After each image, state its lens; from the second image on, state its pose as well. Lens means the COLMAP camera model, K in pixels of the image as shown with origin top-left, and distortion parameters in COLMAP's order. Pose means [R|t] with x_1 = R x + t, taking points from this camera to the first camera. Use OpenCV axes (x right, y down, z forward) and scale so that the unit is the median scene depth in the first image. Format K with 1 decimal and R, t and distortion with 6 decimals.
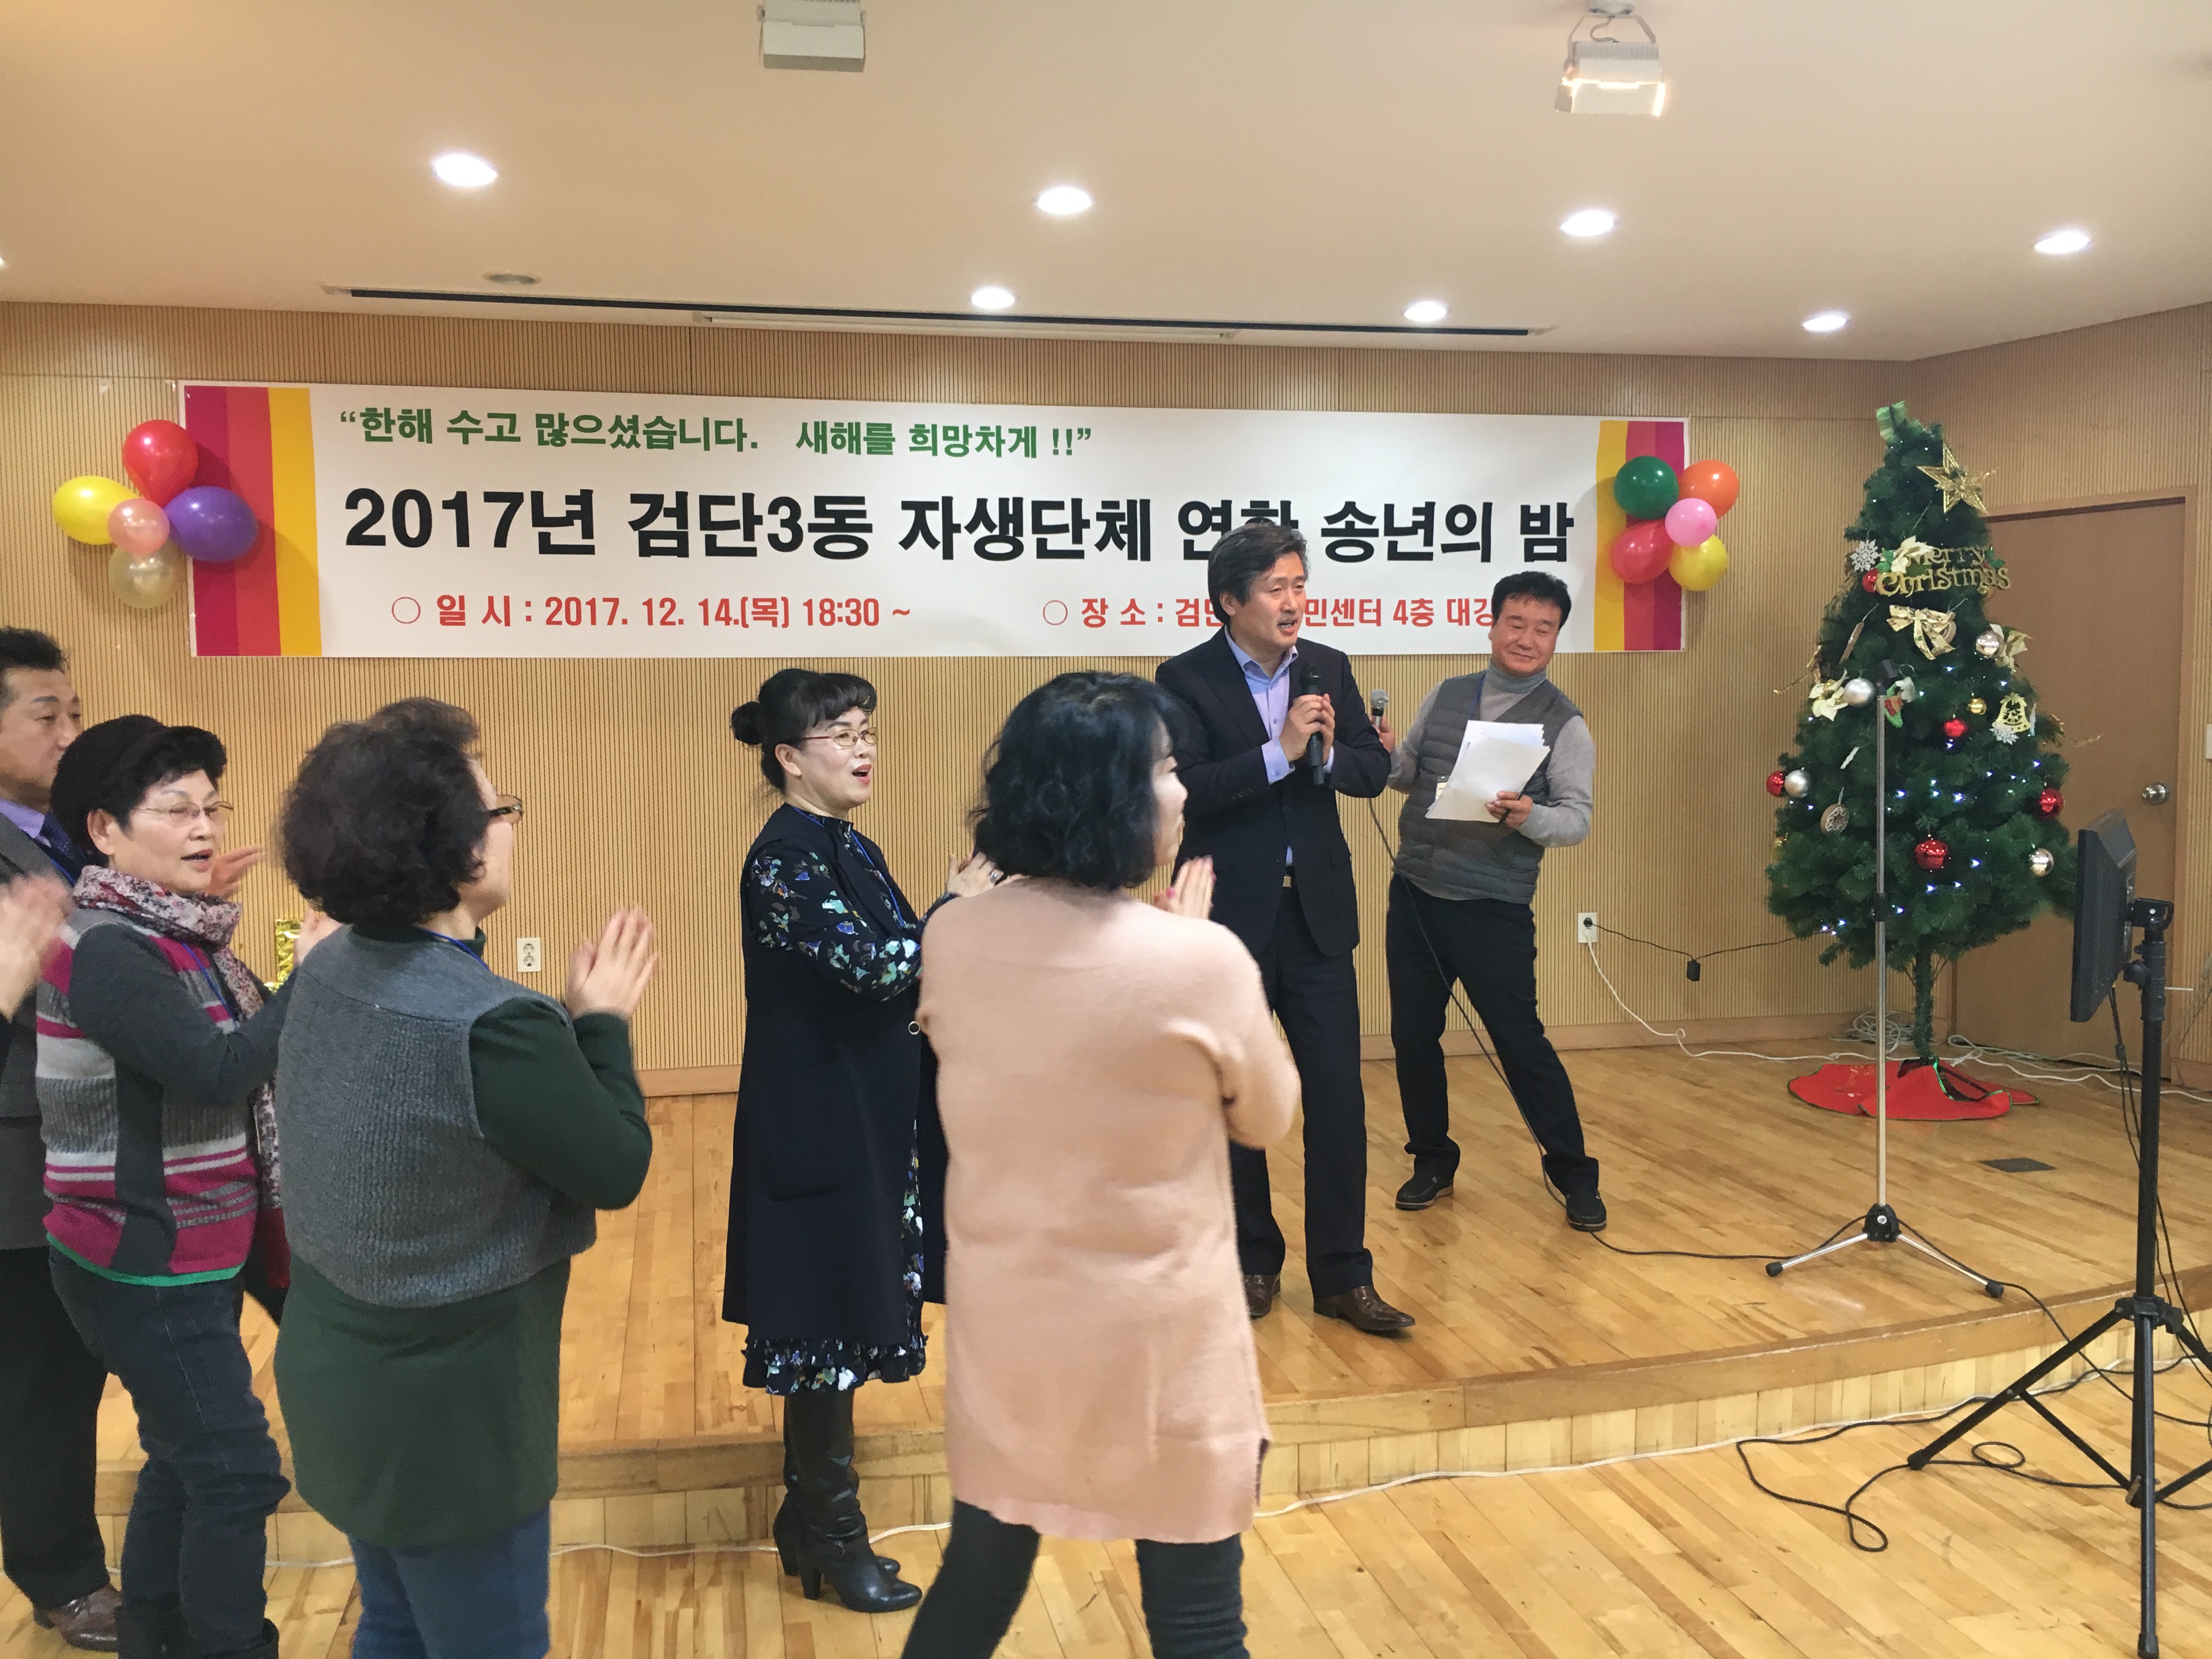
lens RADIAL K [[1922.2, 0, 1106.0], [0, 1922.2, 829.5], [0, 0, 1]] dist [0.069467, -0.077756]
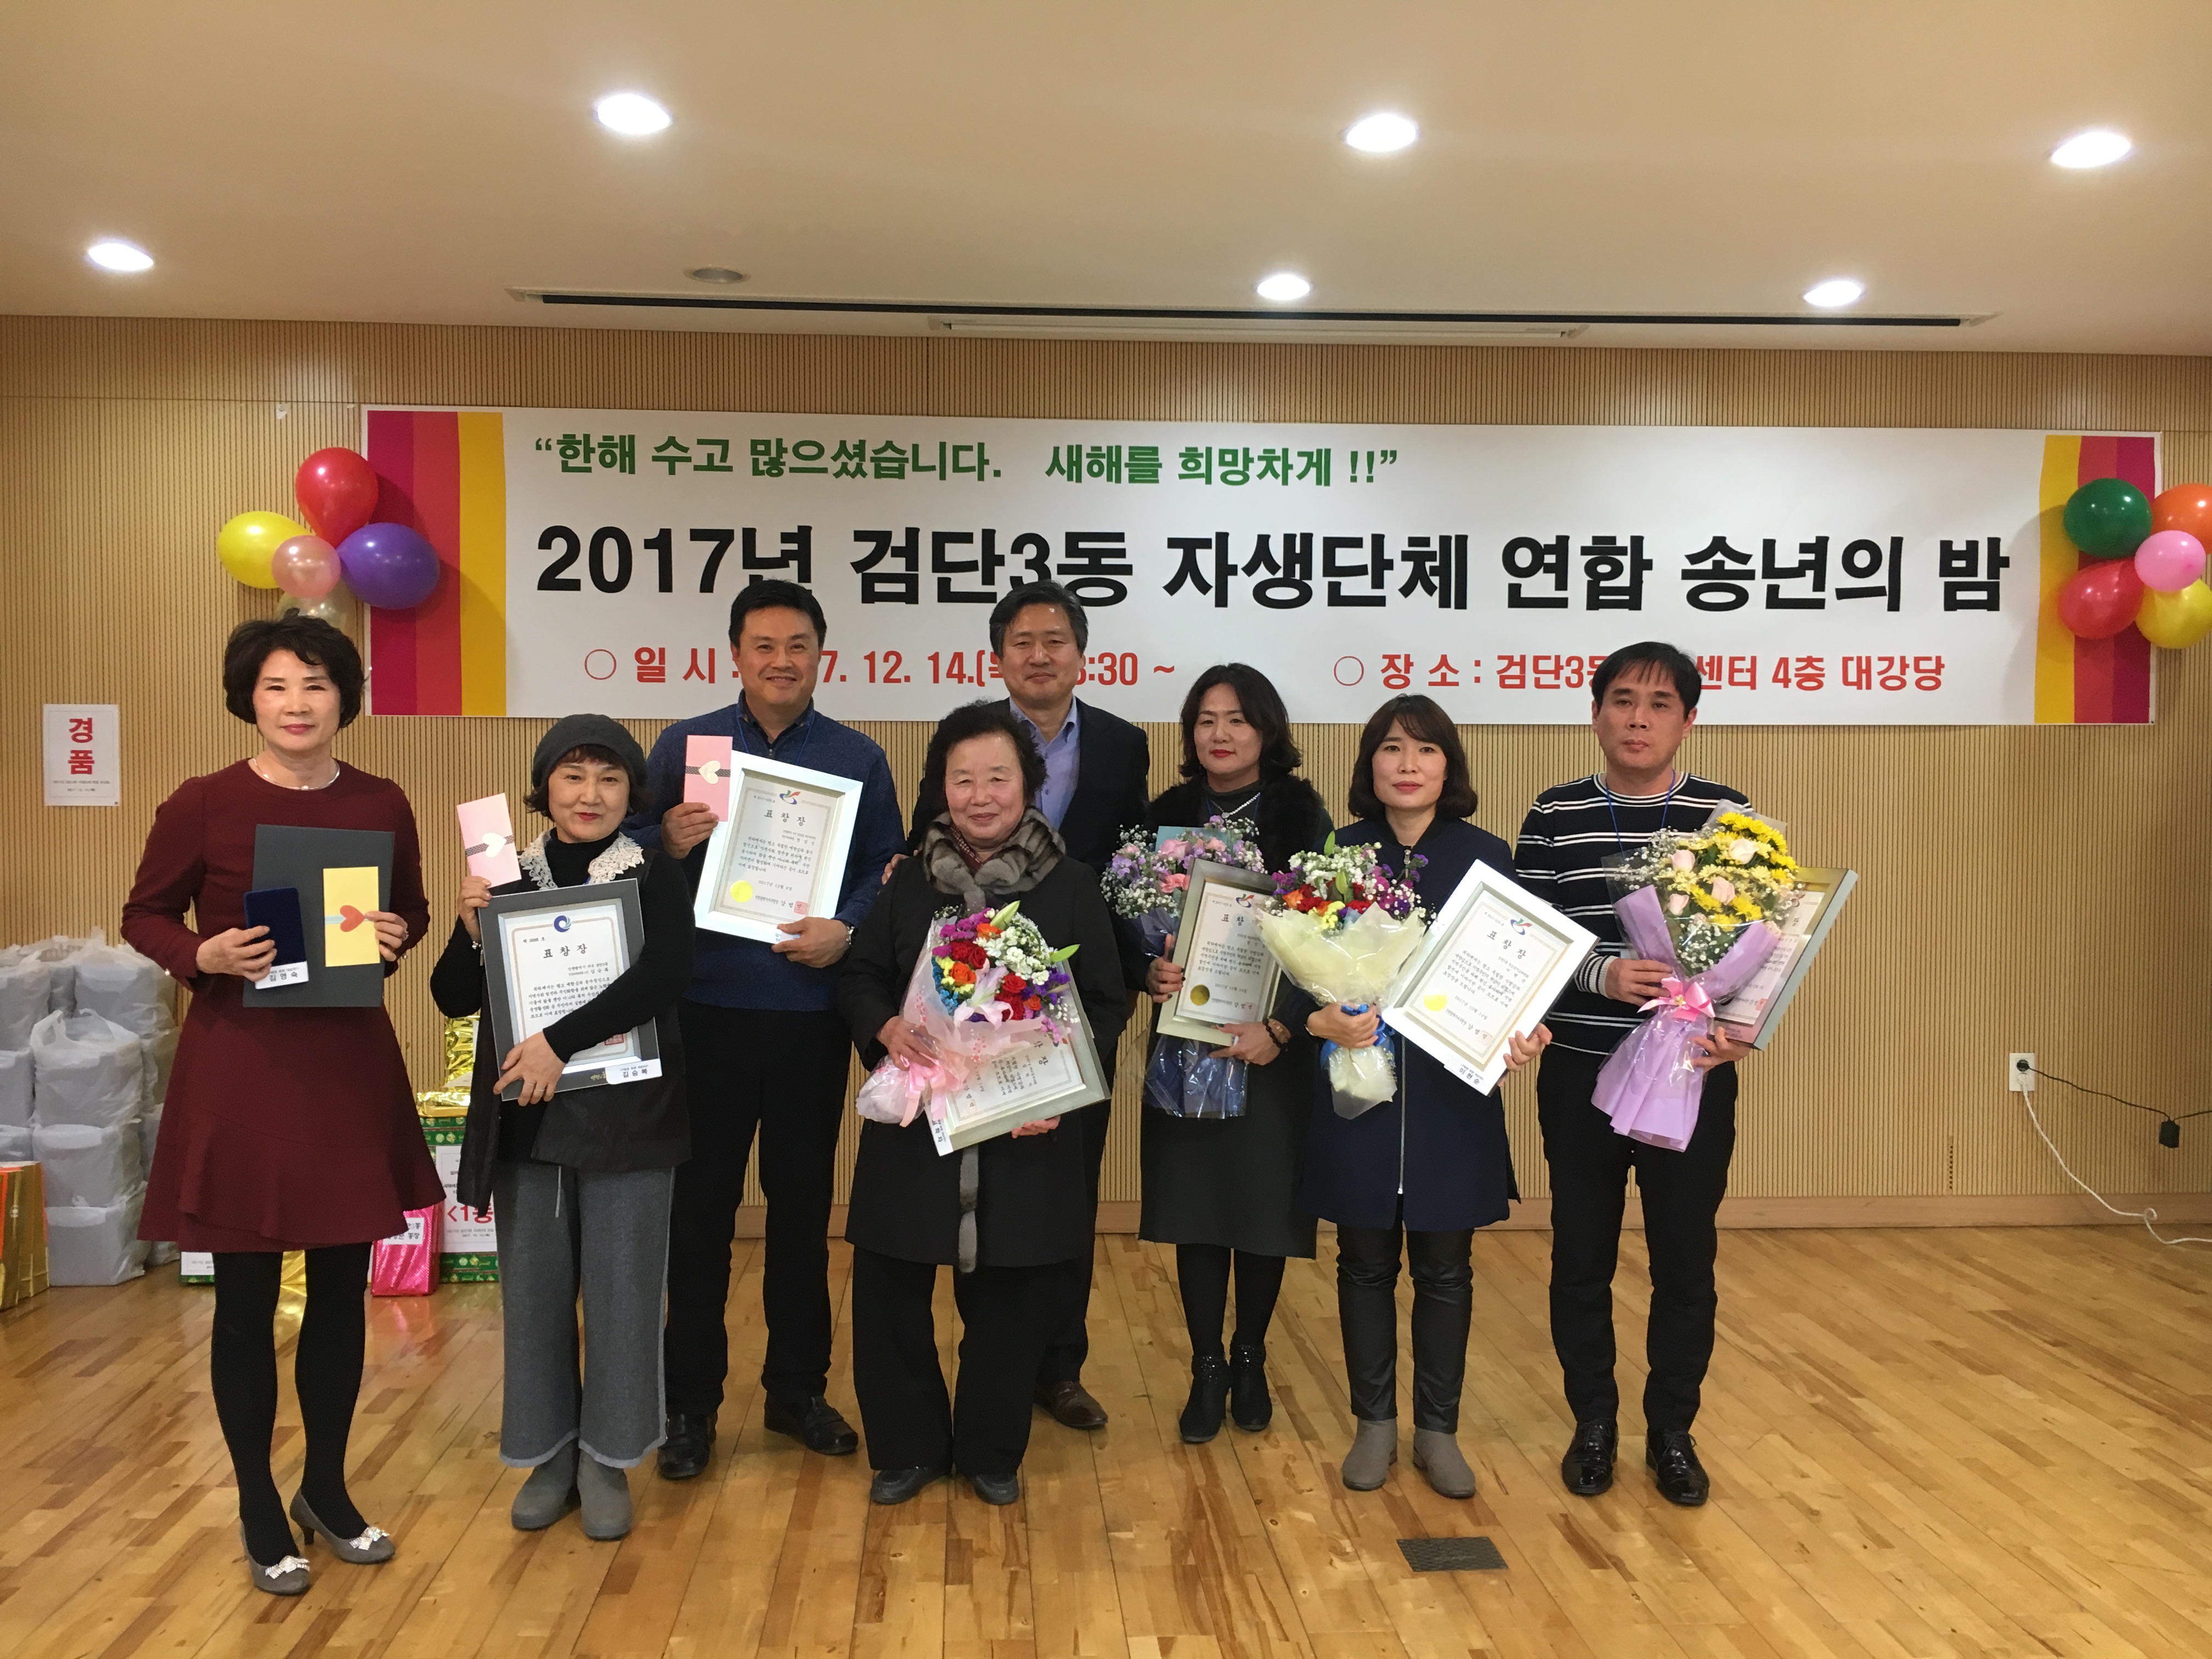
lens RADIAL K [[1922.2, 0, 1106.0], [0, 1922.2, 829.5], [0, 0, 1]] dist [0.069467, -0.077756]
pose [[0.989201, 0.017123, -0.145565, -0.008256], [-0.022699, 0.999067, -0.036734, -0.011778], [0.144800, 0.039642, 0.988667, 0.170813]]
